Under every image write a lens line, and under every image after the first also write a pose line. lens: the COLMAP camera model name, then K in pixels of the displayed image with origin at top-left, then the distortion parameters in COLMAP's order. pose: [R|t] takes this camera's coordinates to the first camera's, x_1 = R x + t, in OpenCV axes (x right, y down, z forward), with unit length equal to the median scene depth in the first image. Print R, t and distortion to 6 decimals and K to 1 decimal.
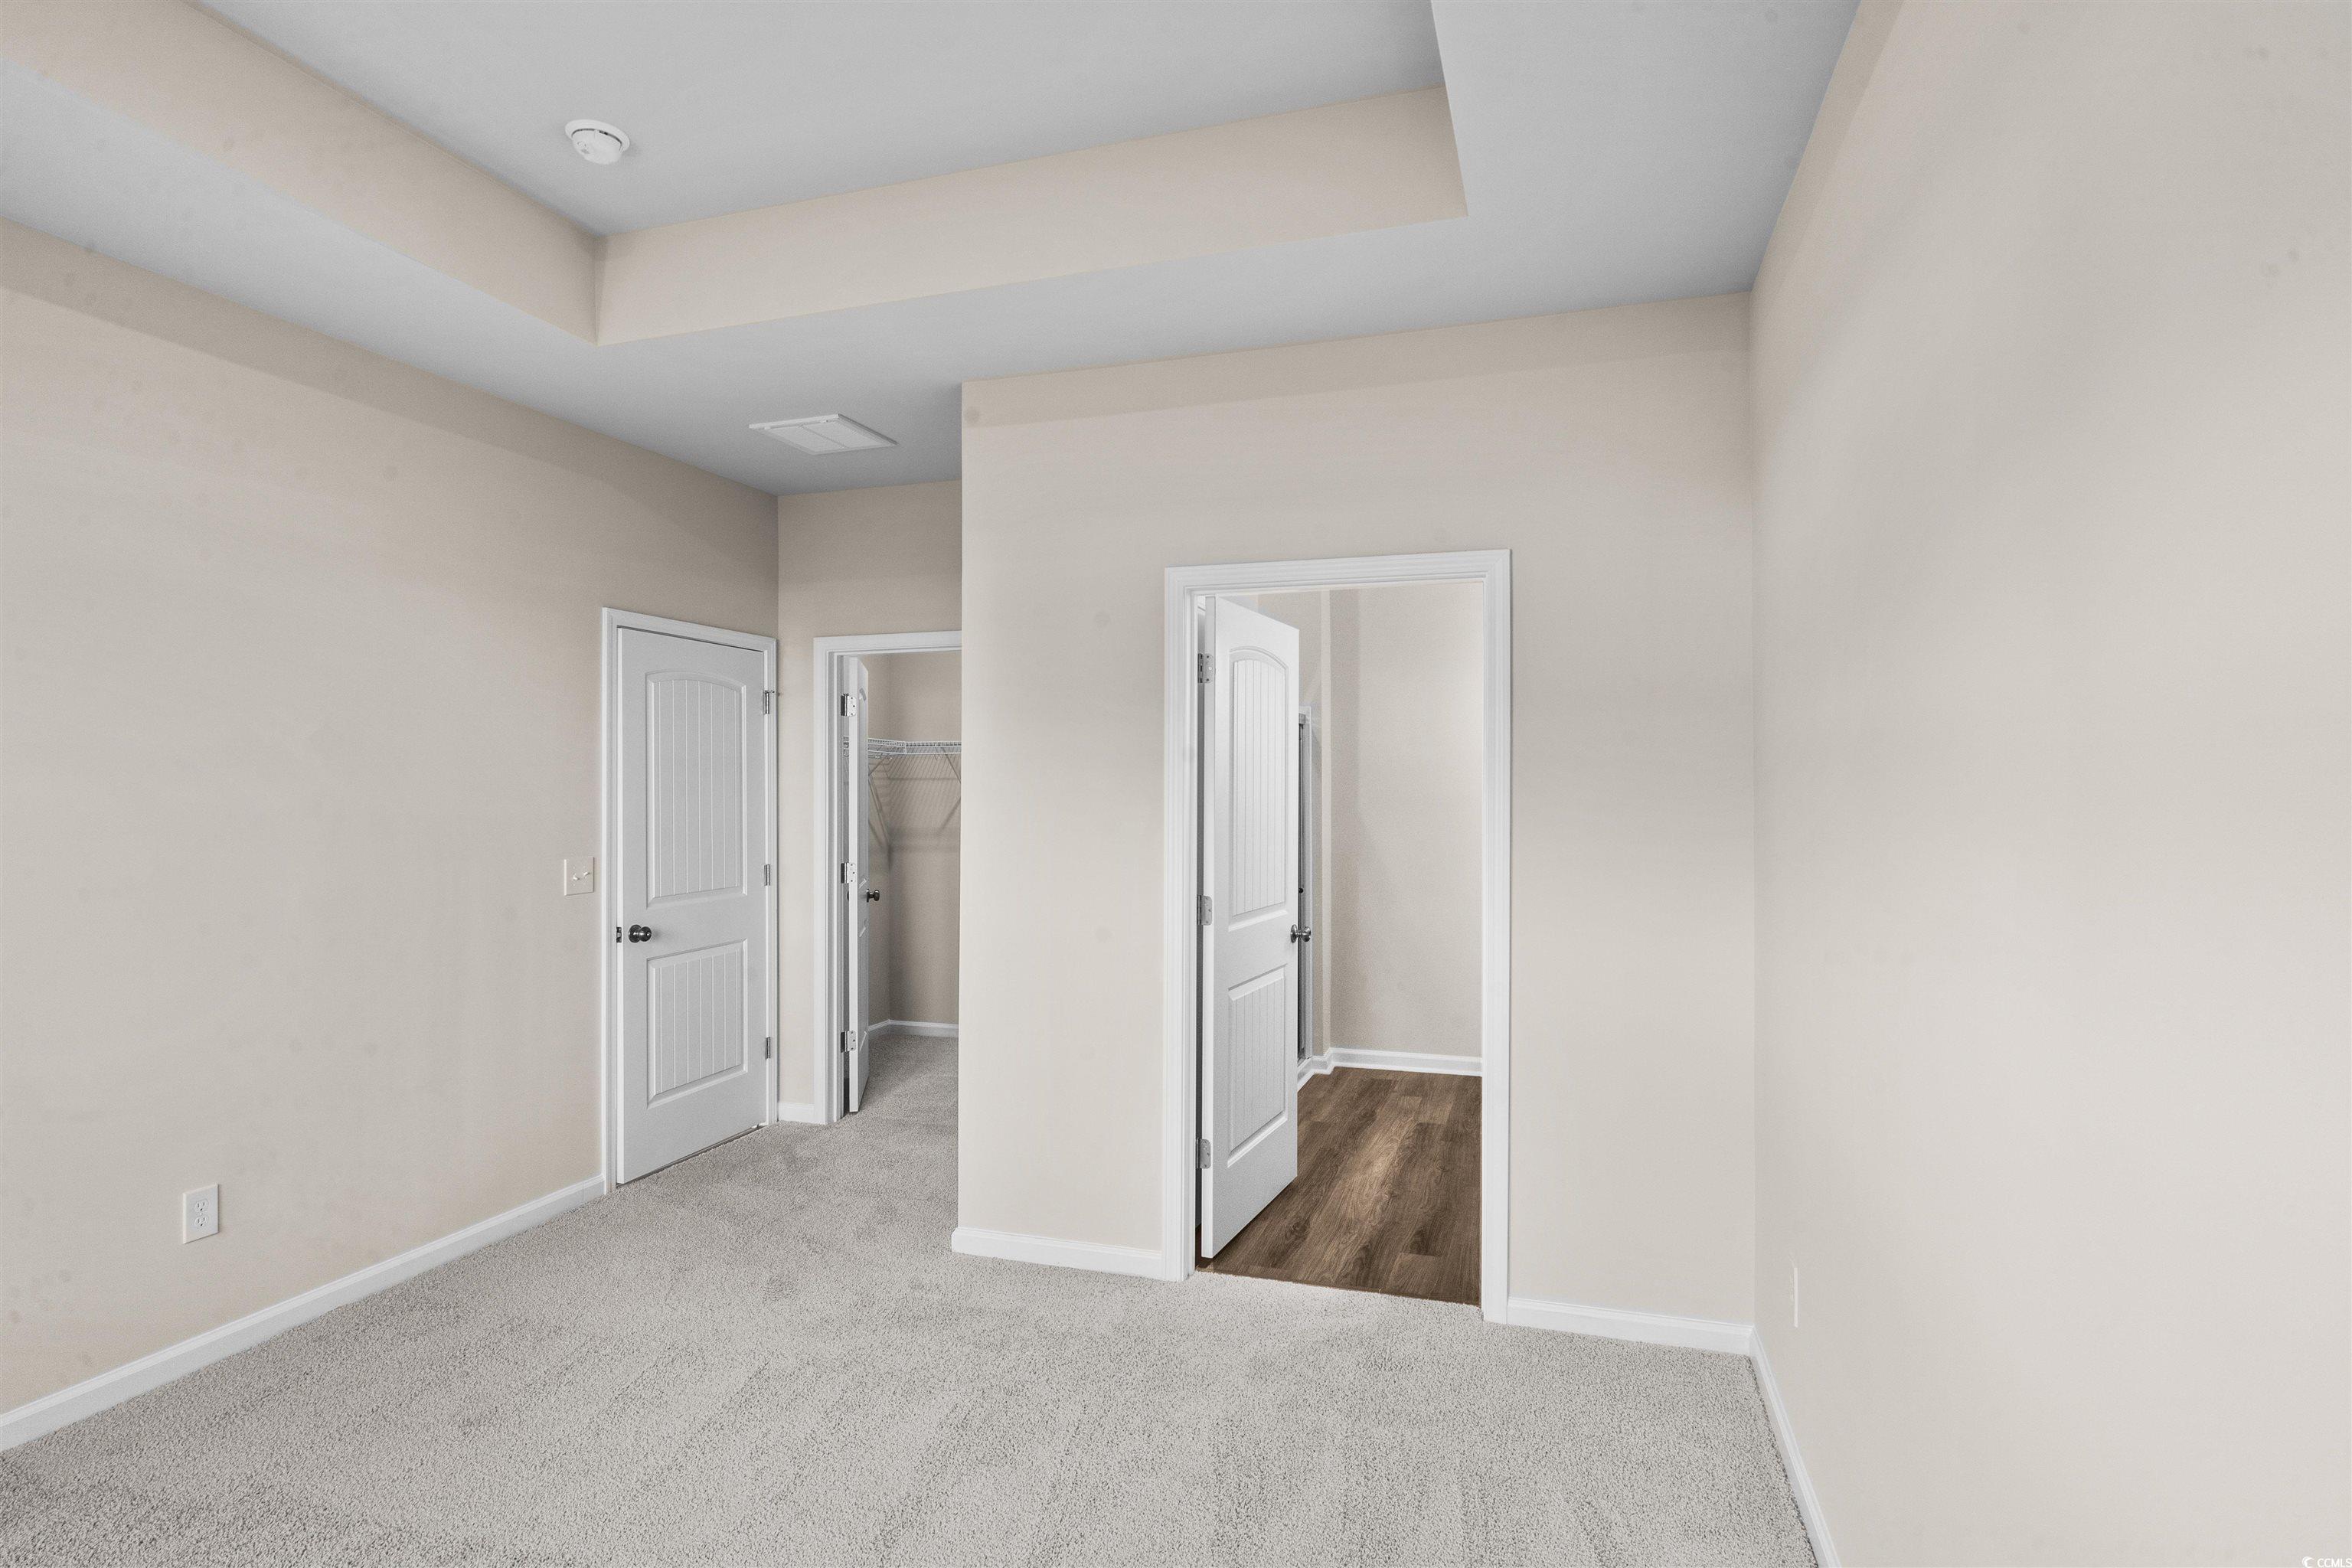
lens RADIAL K [[1246.8, 0, 1155.2], [0, 1246.8, 778.6], [0, 0, 1]] dist [0.021033, -0.001063]
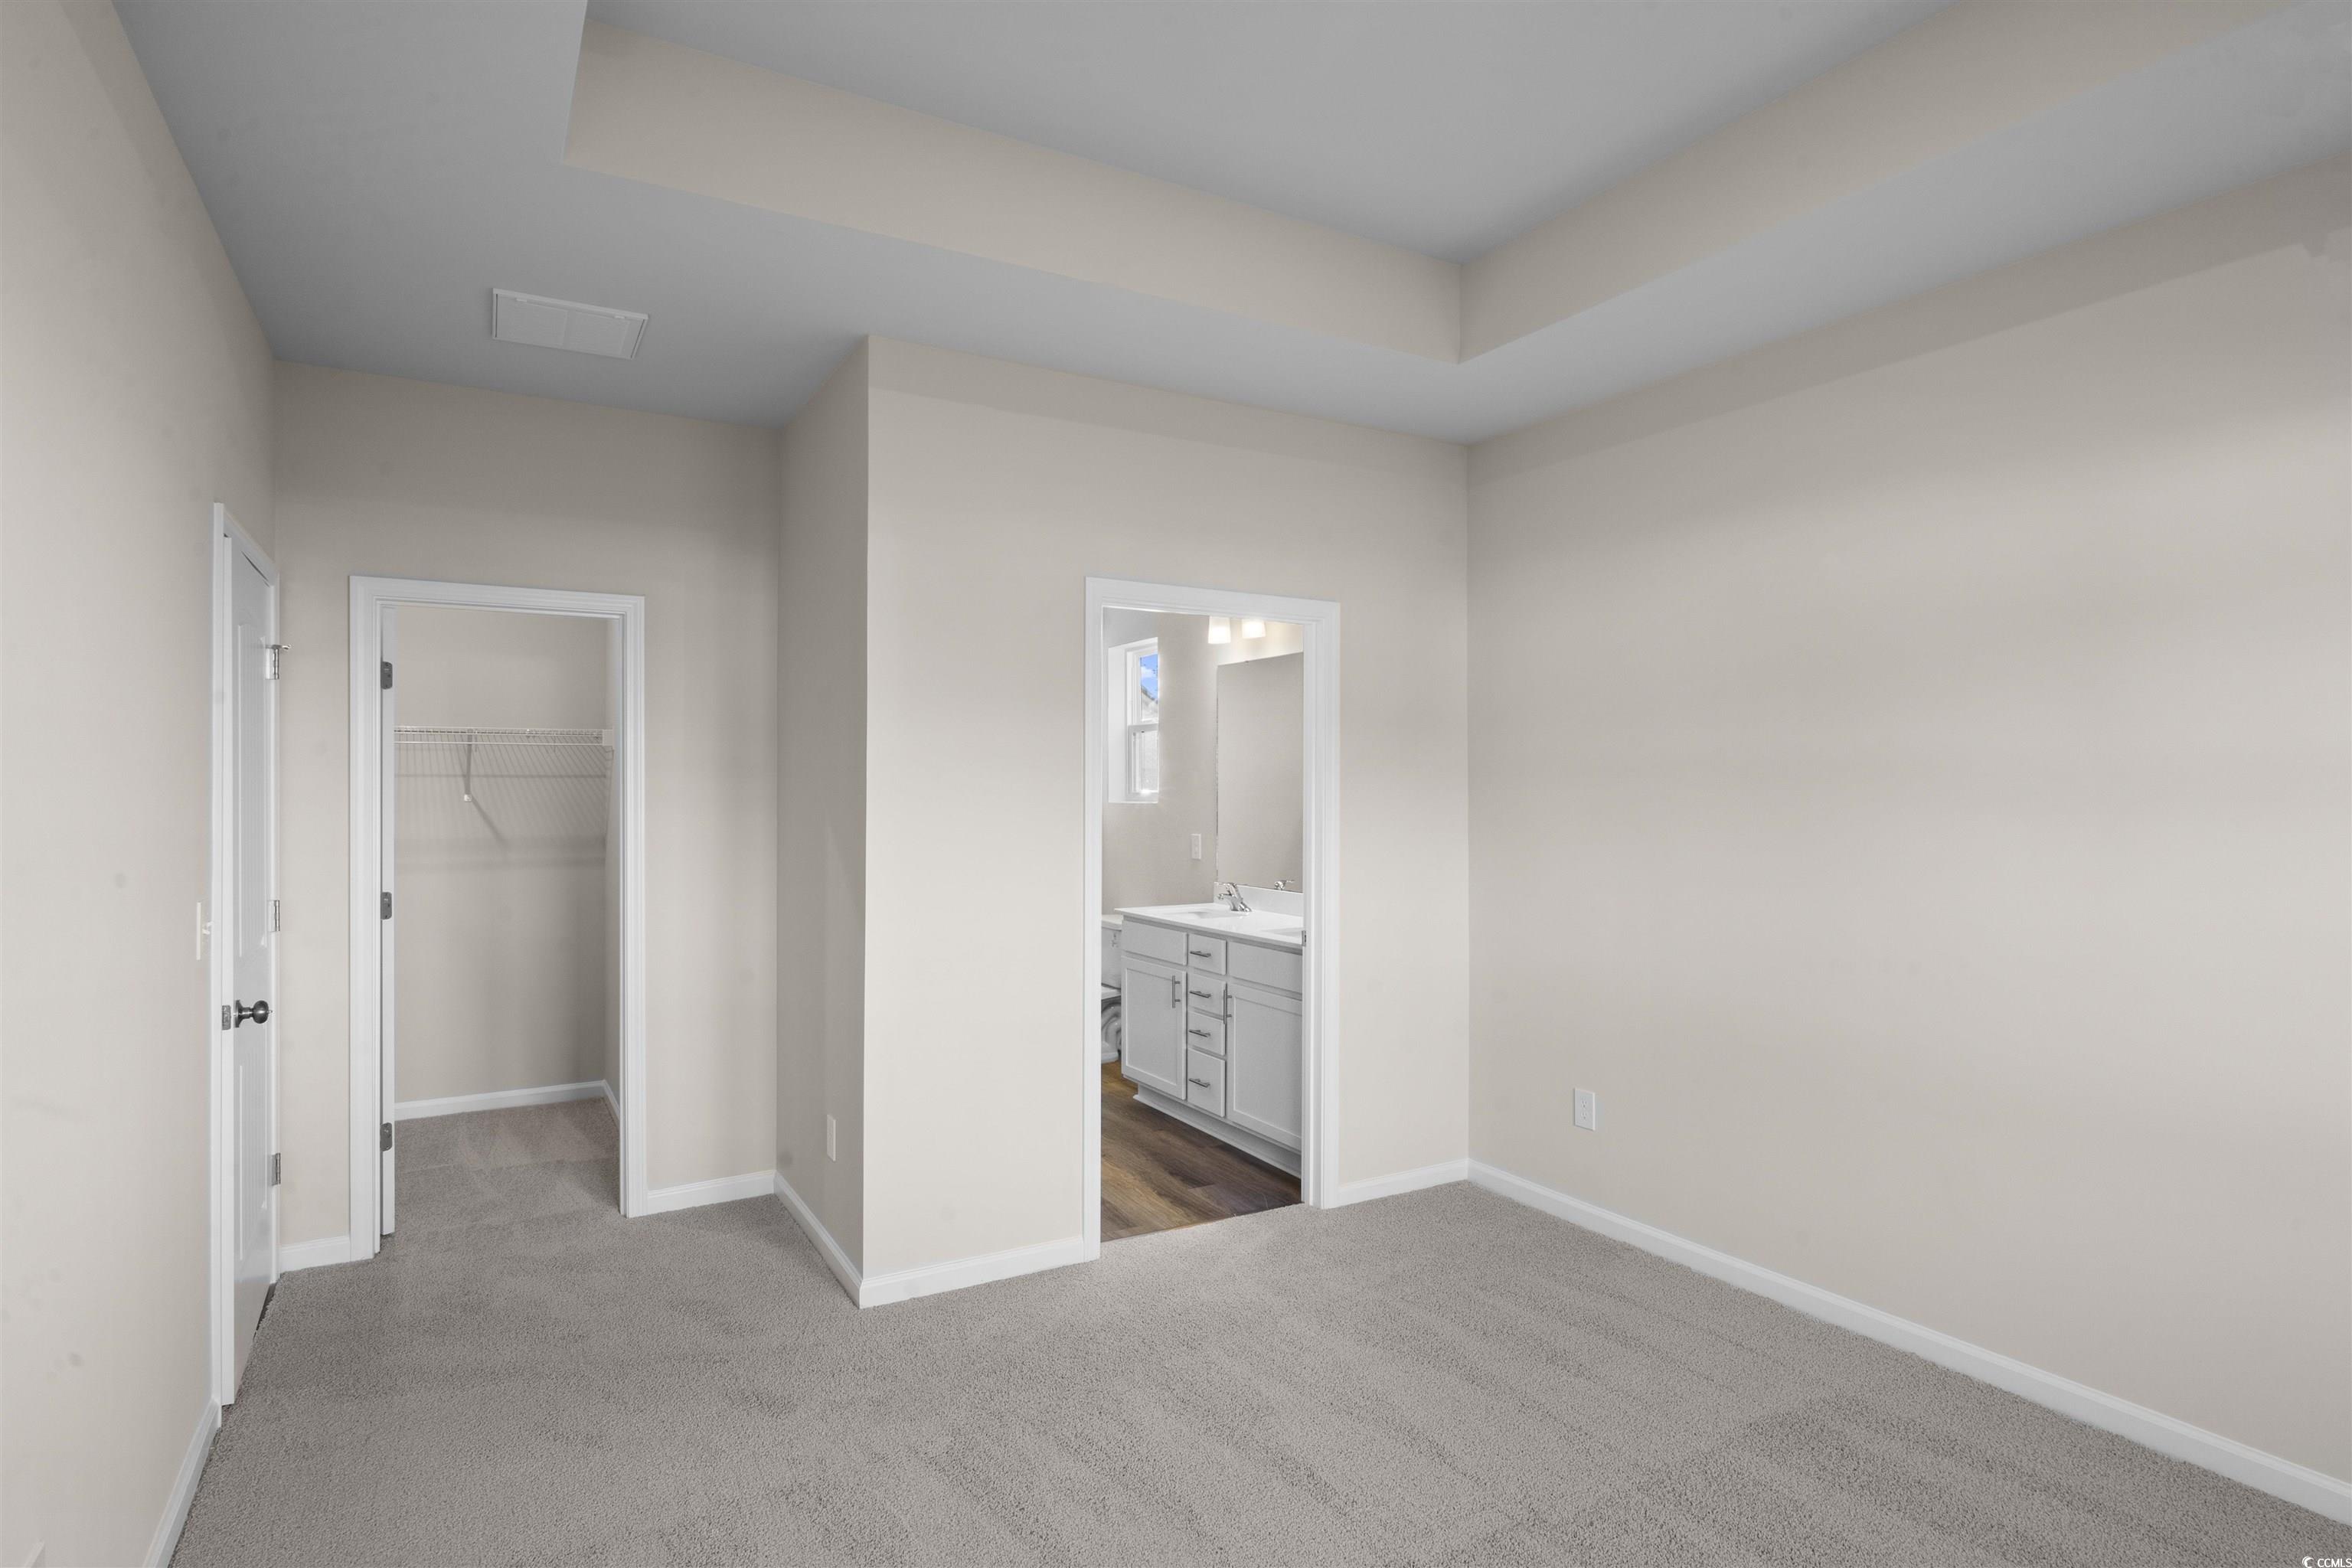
lens RADIAL K [[1246.8, 0, 1172.0], [0, 1246.8, 787.9], [0, 0, 1]] dist [0.021033, -0.001063]
pose [[0.666294, 0.000865, 0.745689, -0.696815], [-0.004268, 0.999987, 0.002653, 0.003642], [-0.745677, -0.004951, 0.666289, 0.246331]]
